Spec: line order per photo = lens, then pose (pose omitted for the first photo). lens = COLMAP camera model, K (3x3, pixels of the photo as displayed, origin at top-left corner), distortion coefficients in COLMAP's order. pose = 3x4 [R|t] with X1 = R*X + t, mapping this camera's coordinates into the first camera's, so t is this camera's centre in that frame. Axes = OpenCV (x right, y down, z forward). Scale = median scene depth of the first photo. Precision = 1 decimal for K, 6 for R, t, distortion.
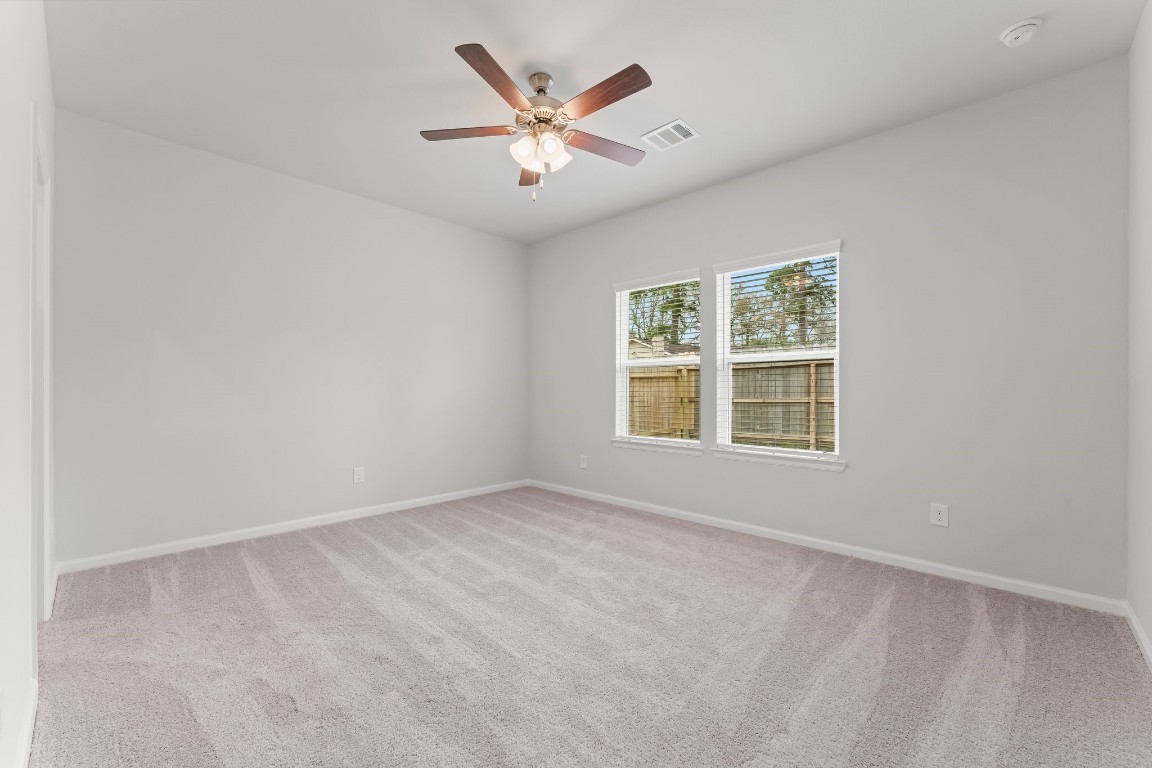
lens RADIAL K [[460.6, 0, 571.6], [0, 460.6, 395.5], [0, 0, 1]] dist [0.000407, 0.000883]
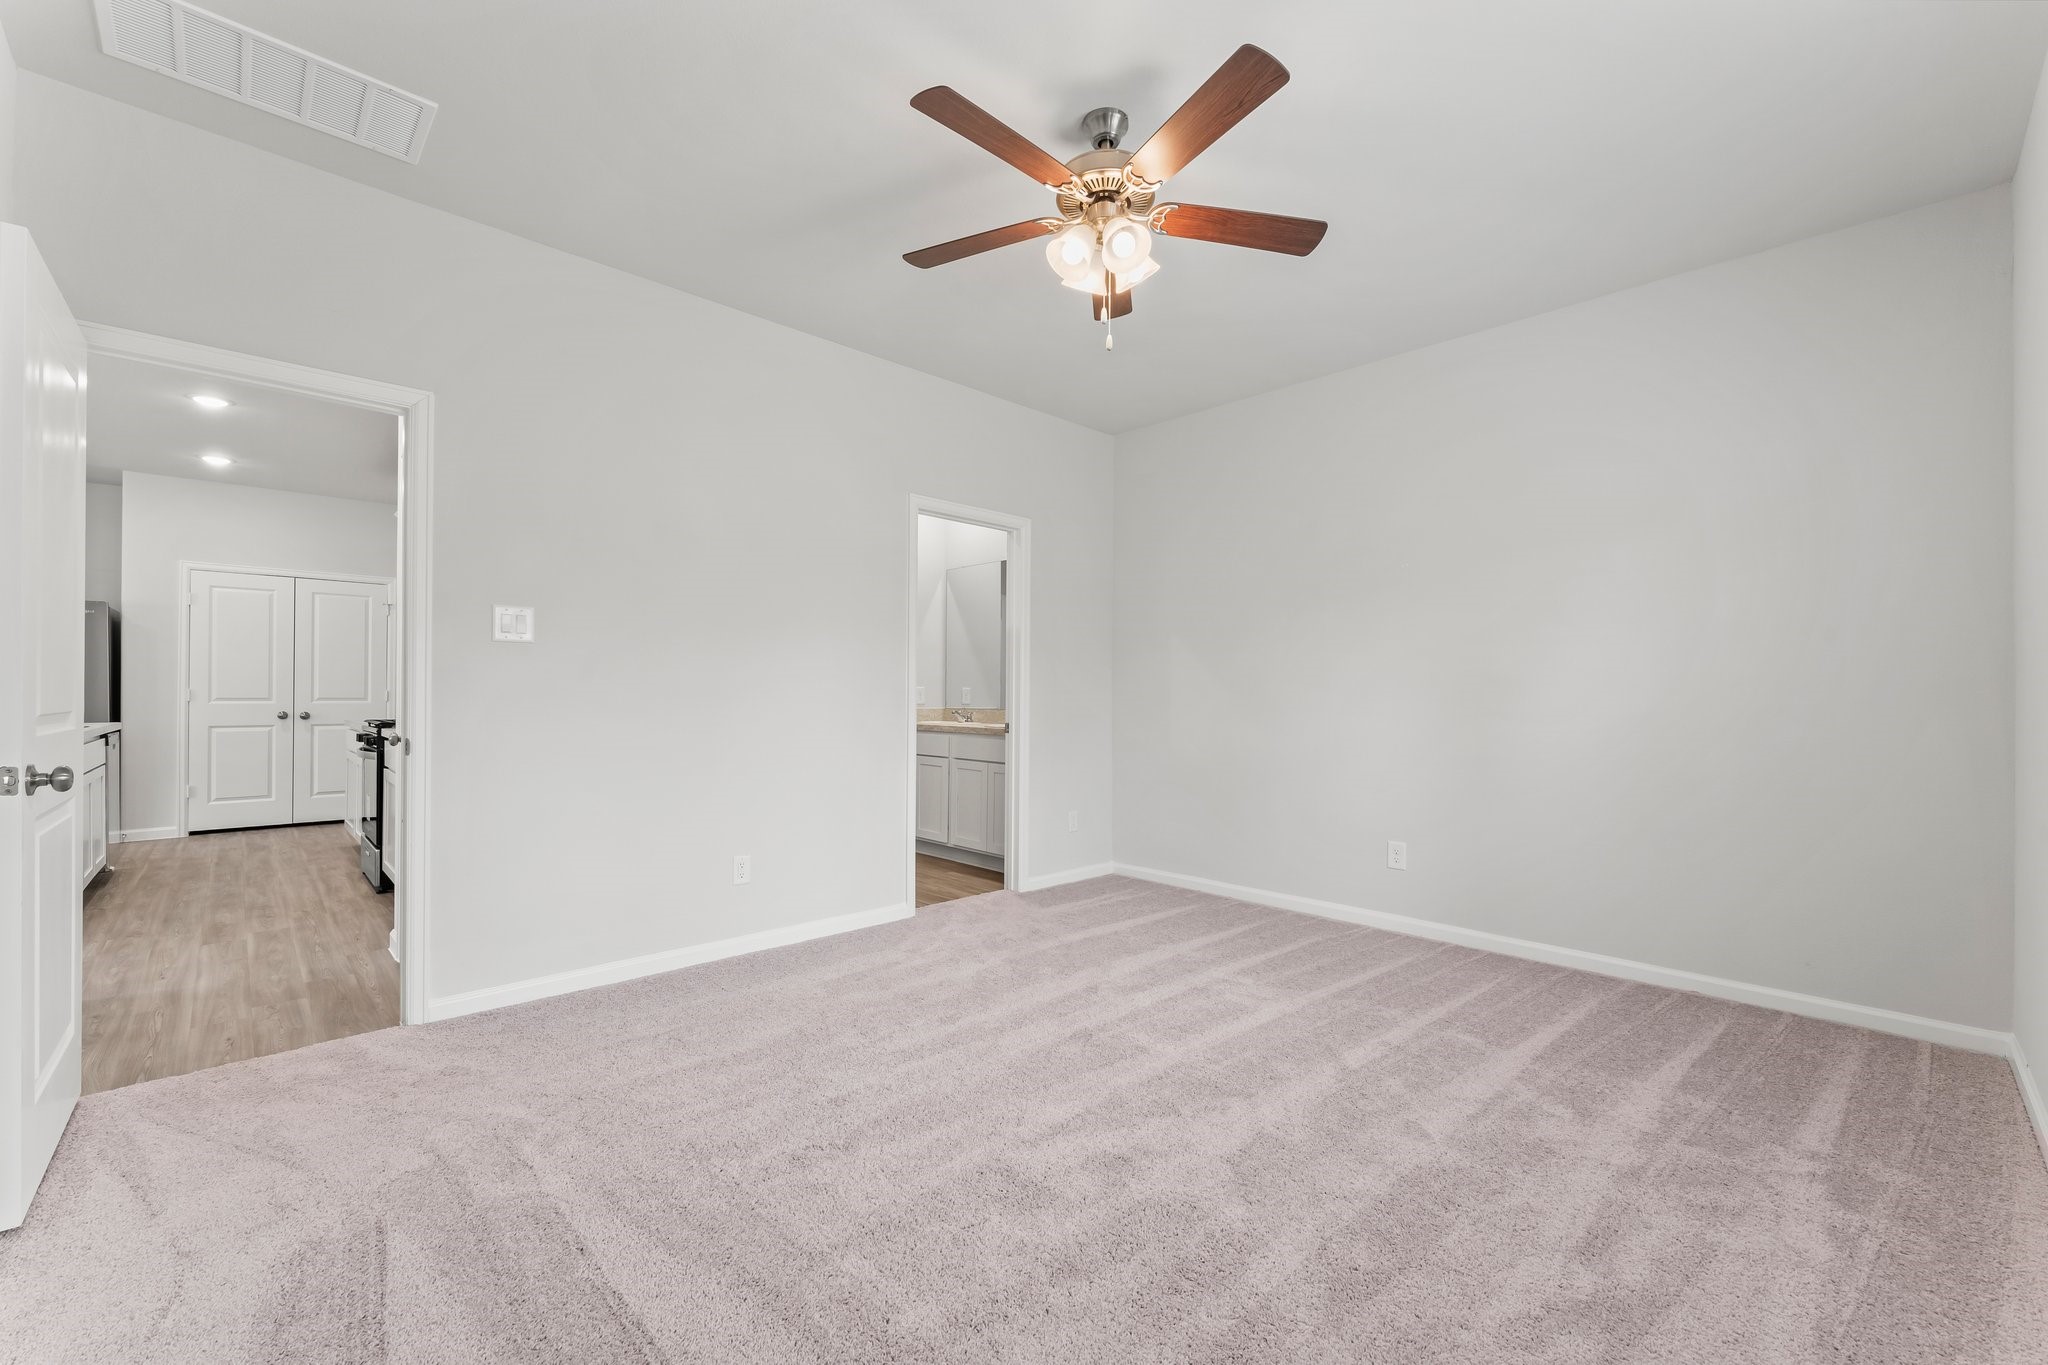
lens RADIAL K [[818.9, 0, 1013.9], [0, 818.9, 687.0], [0, 0, 1]] dist [0.000407, 0.000883]
pose [[-0.035651, -0.017213, -0.999216, 0.729064], [-0.014635, 0.999753, -0.016700, -0.008301], [0.999257, 0.014028, -0.035894, 0.763563]]
